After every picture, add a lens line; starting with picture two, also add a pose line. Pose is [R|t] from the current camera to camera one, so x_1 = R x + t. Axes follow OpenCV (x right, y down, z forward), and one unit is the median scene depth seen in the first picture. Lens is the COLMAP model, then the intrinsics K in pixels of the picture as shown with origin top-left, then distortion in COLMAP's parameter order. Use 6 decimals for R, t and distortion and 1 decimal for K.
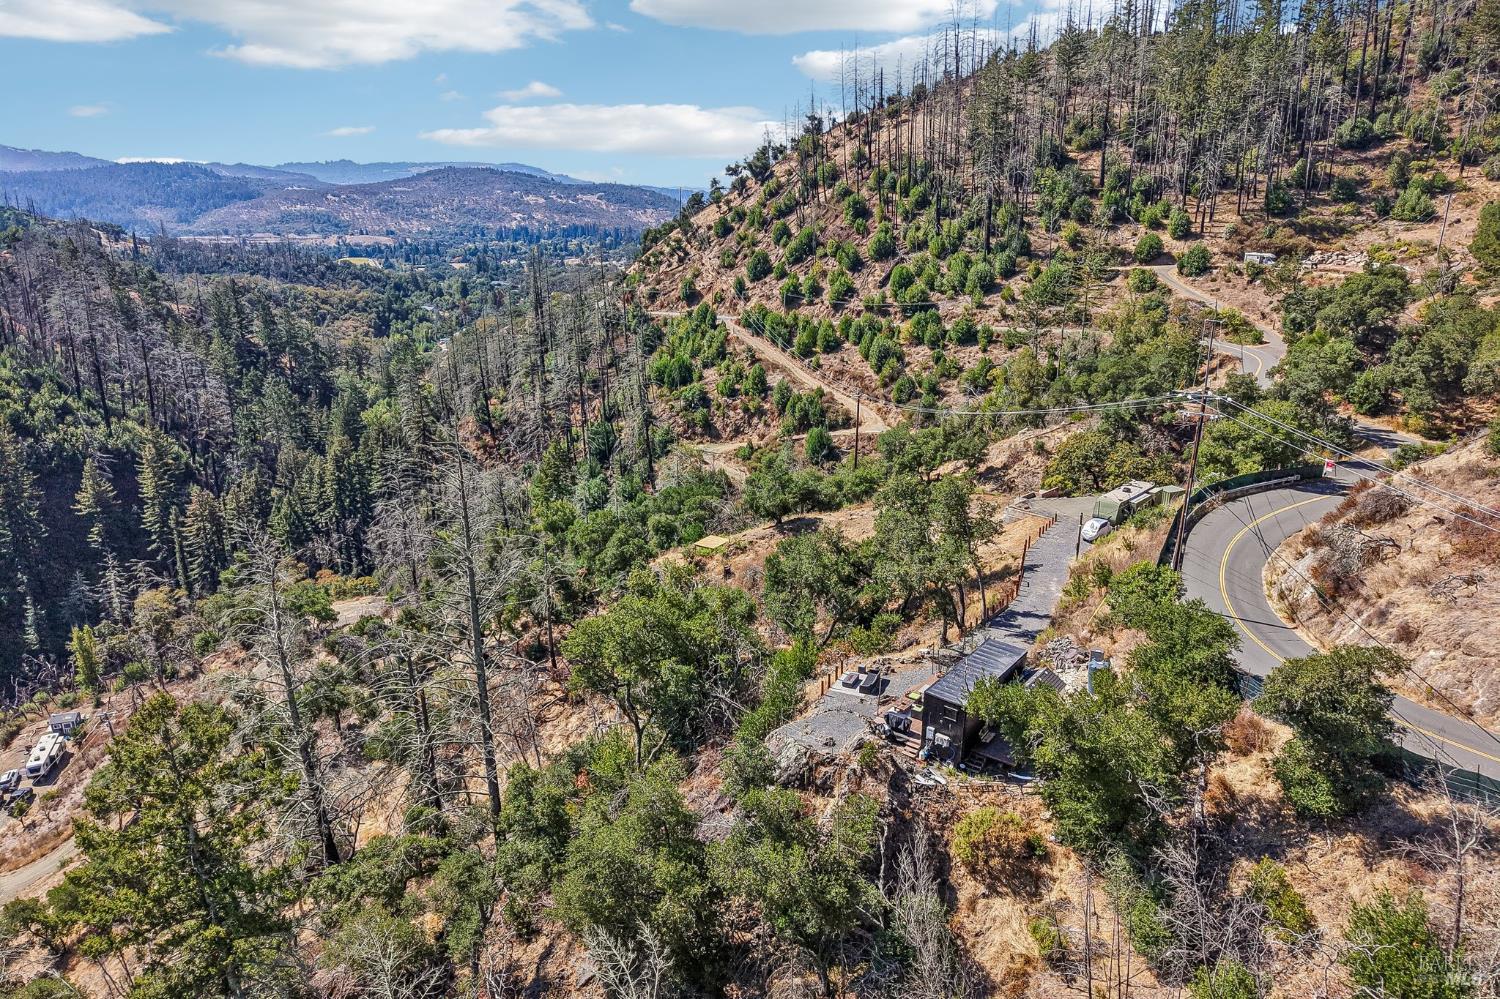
lens RADIAL K [[997.3, 0, 759.1], [0, 997.3, 512.2], [0, 0, 1]] dist [0.025592, -0.025816]
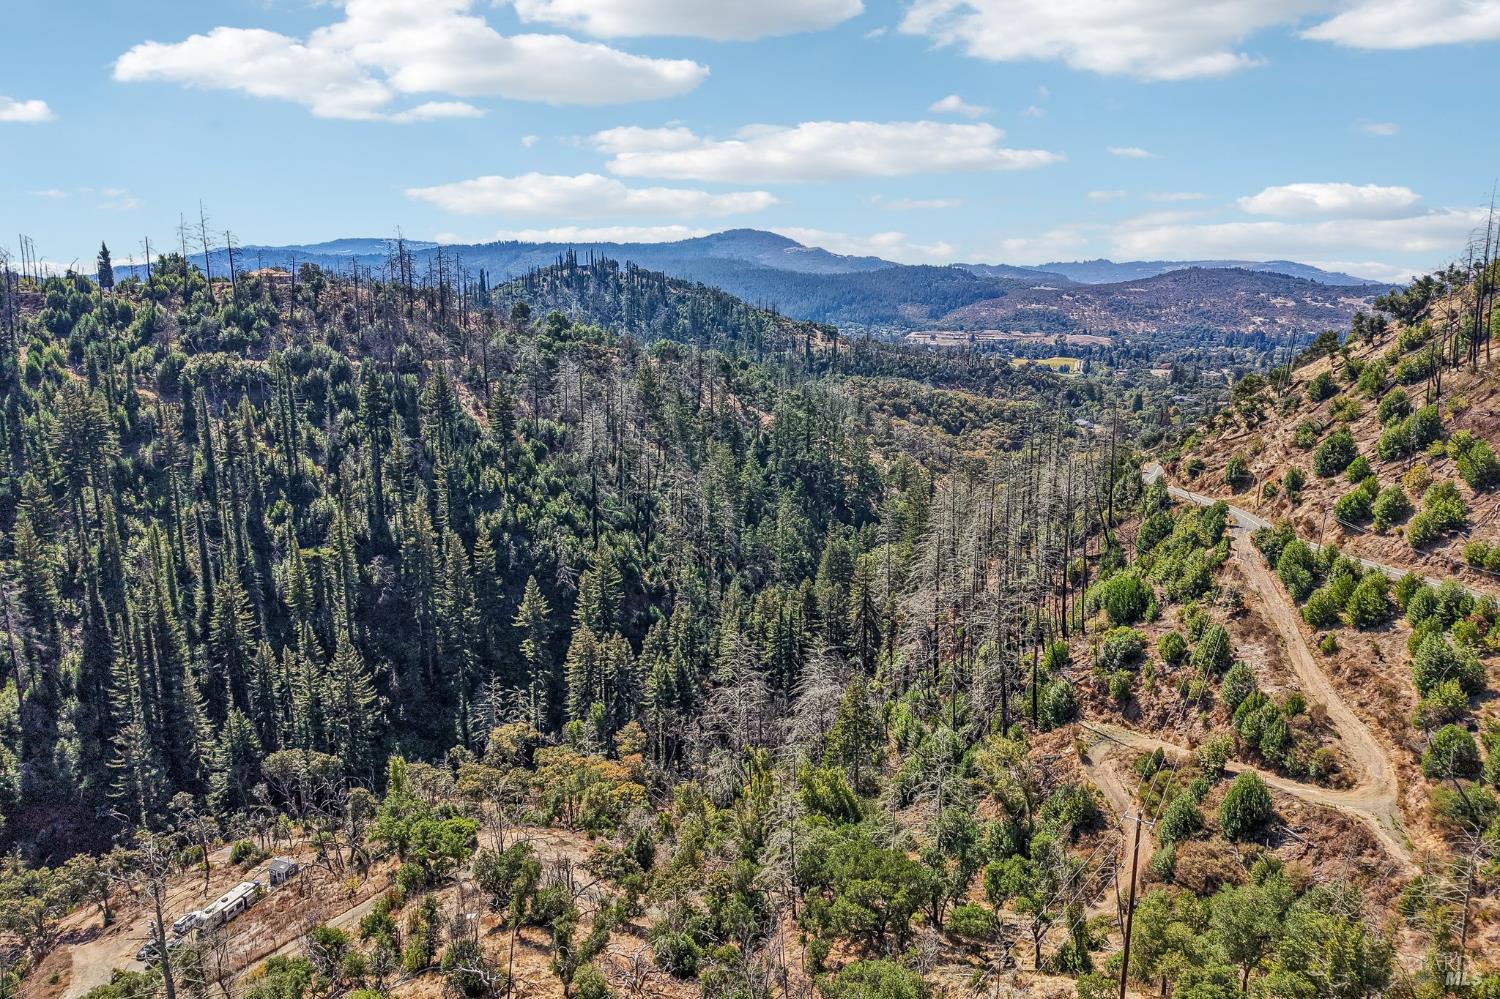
lens RADIAL K [[997.3, 0, 755.1], [0, 997.3, 495.1], [0, 0, 1]] dist [0.025592, -0.025816]
pose [[0.758925, 0.141366, -0.635648, 0.135110], [-0.207744, 0.977705, -0.030595, -0.118630], [0.617151, 0.155271, 0.771373, 0.245213]]
